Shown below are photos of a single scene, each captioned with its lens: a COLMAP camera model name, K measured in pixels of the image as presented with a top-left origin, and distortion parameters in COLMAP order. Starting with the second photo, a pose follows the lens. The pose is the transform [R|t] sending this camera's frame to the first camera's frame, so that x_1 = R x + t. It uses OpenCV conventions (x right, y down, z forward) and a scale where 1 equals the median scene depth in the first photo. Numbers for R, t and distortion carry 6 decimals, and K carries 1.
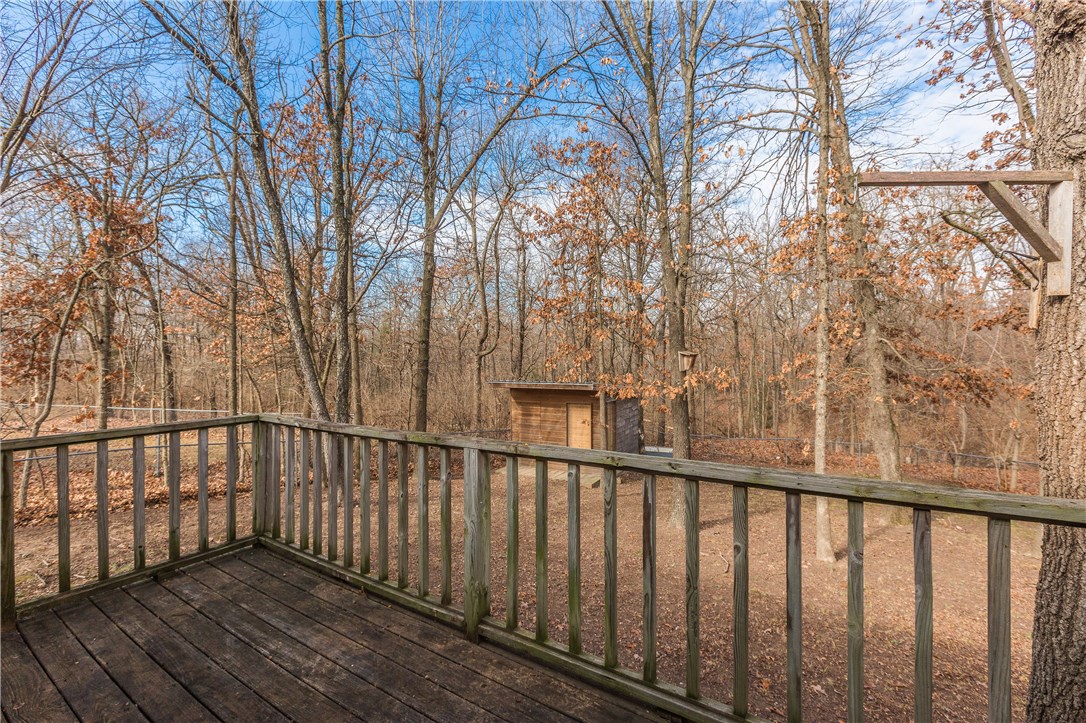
lens RADIAL K [[495.1, 0, 541.3], [0, 495.1, 364.2], [0, 0, 1]] dist [0.001576, 0.000146]
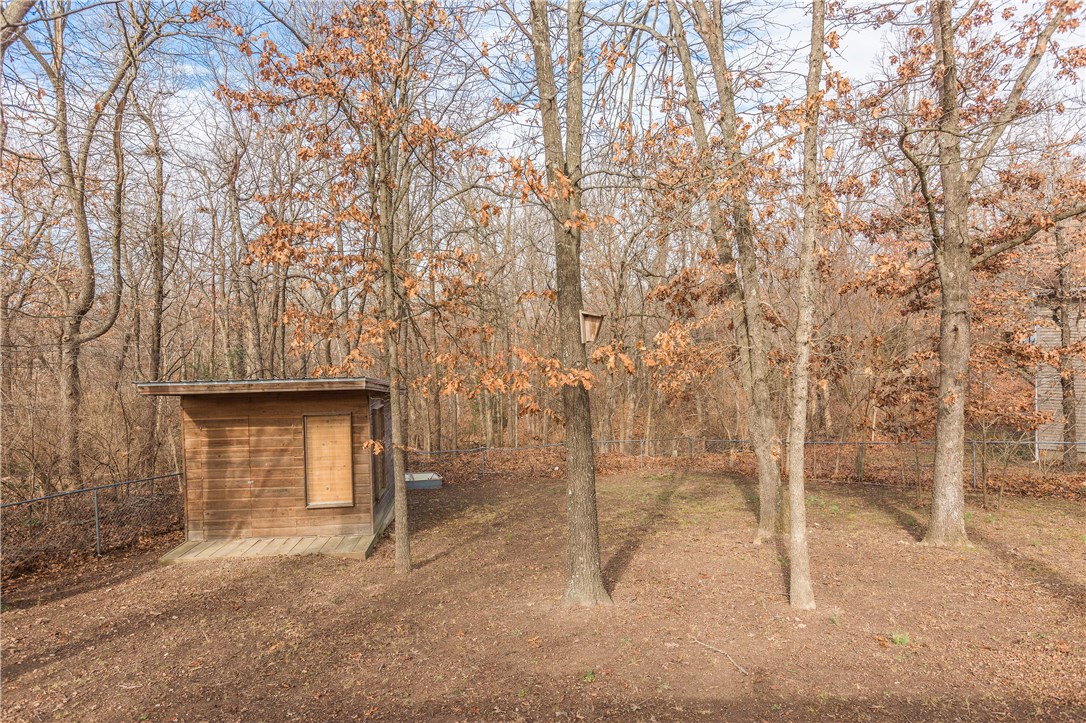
lens RADIAL K [[643.3, 0, 544.0], [0, 643.3, 357.9], [0, 0, 1]] dist [0.009200, 0.002235]
pose [[0.842923, -0.023788, 0.537508, -0.108243], [0.026650, 0.999642, 0.002448, 0.017714], [-0.537374, 0.012261, 0.843255, 0.225698]]
